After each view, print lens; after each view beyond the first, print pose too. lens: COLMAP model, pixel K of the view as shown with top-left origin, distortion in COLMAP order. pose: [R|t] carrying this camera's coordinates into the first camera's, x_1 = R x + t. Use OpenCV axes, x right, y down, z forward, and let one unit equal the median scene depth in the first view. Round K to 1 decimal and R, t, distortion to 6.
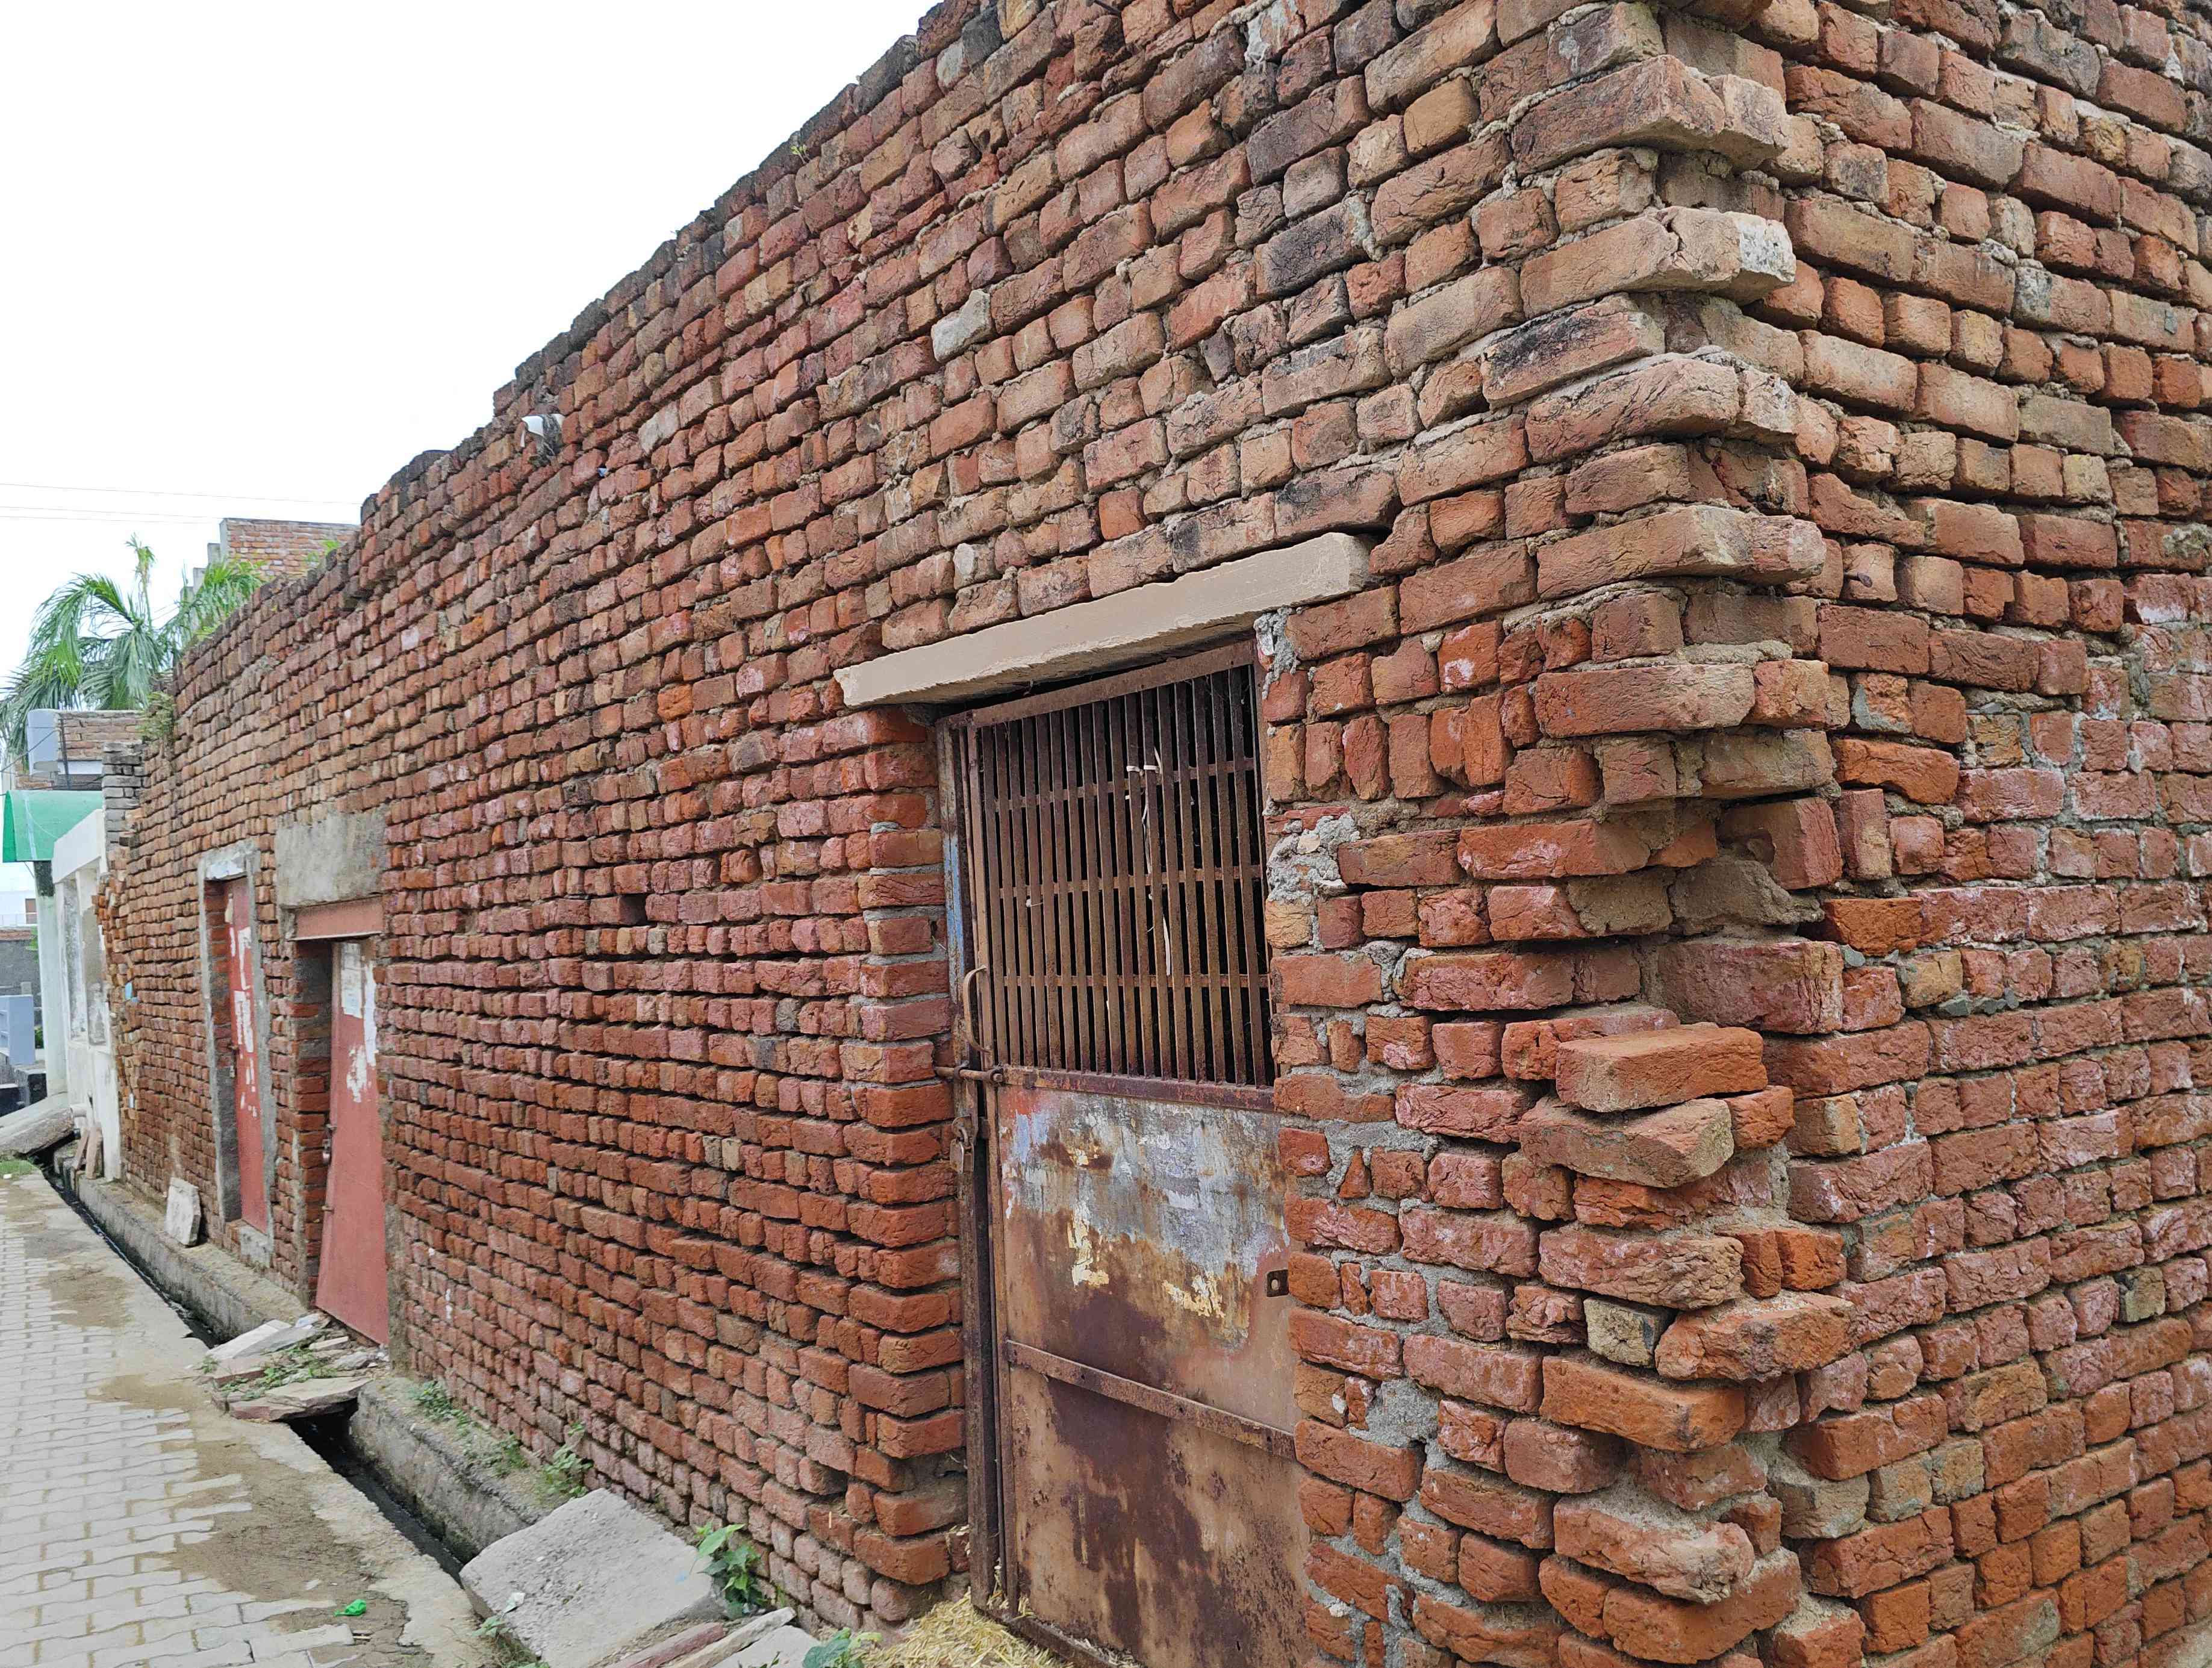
lens RADIAL K [[1721.4, 0, 1106.0], [0, 1721.4, 834.0], [0, 0, 1]] dist [0.077276, -0.004534]
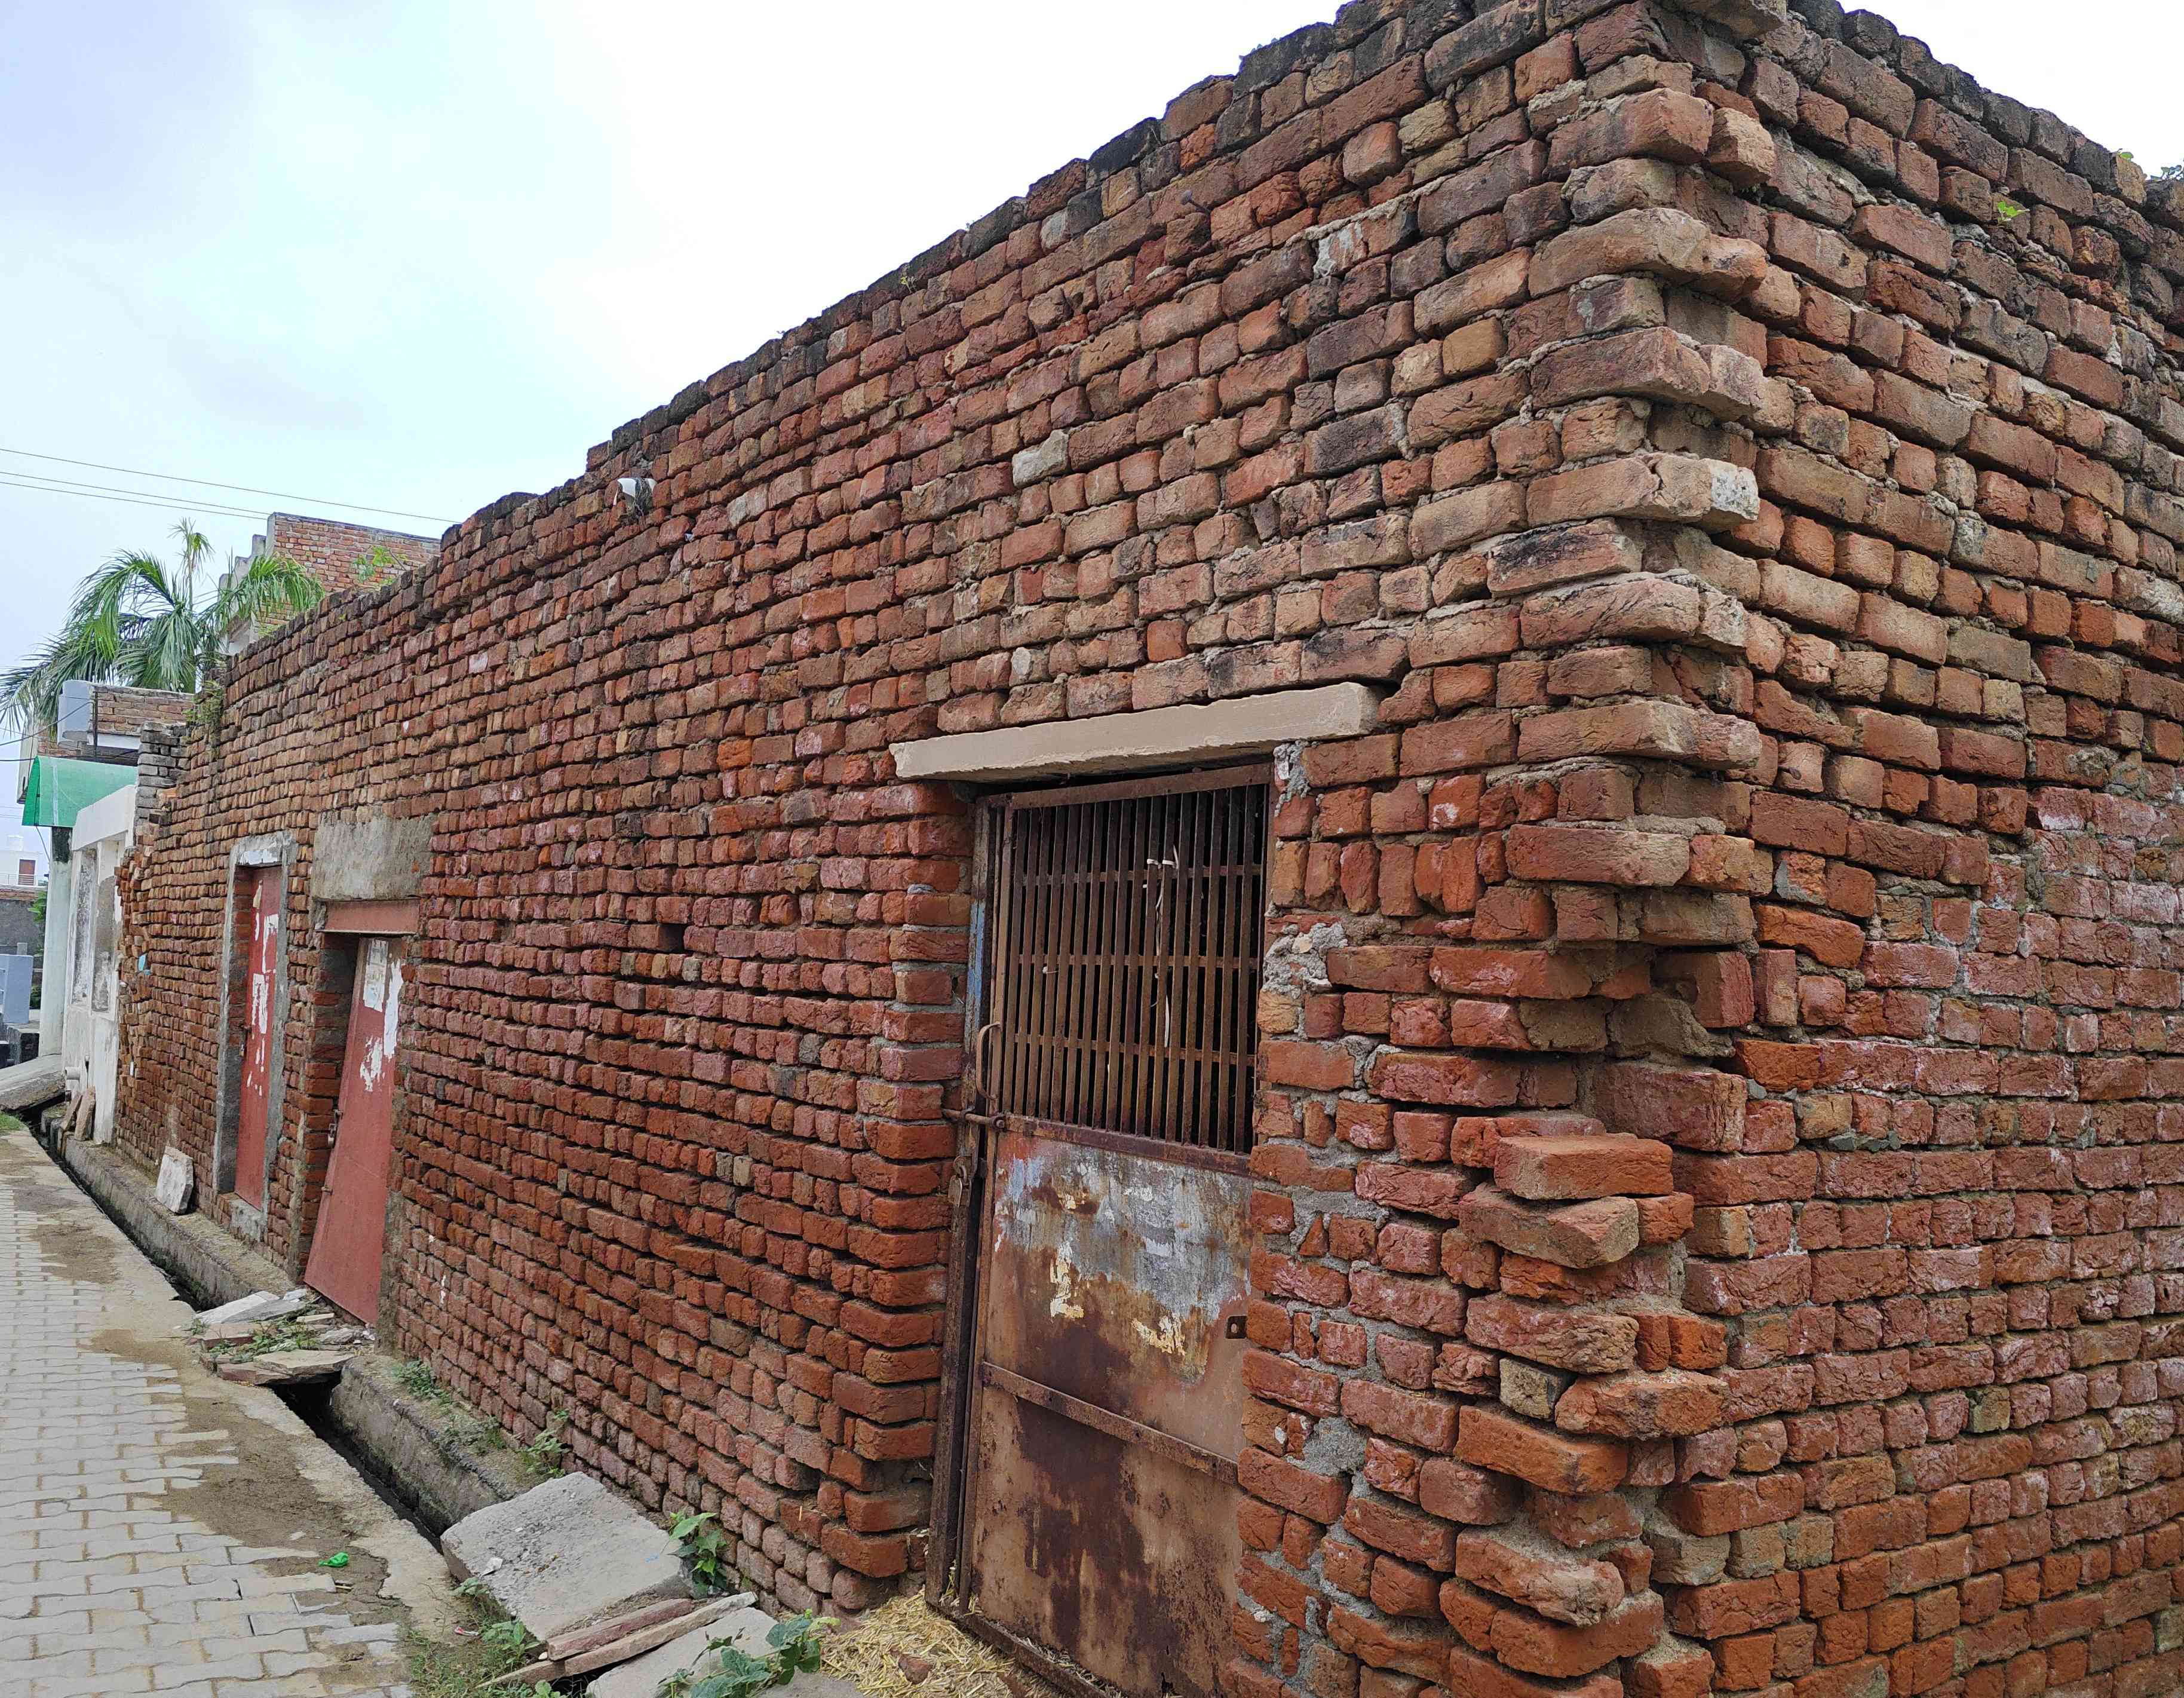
lens RADIAL K [[1722.7, 0, 1045.2], [0, 1722.7, 883.6], [0, 0, 1]] dist [0.061109, 0.003254]
pose [[0.994585, 0.099521, -0.029923, -0.020044], [-0.099828, 0.994964, -0.008951, -0.006906], [0.028882, 0.011890, 0.999512, -0.137441]]
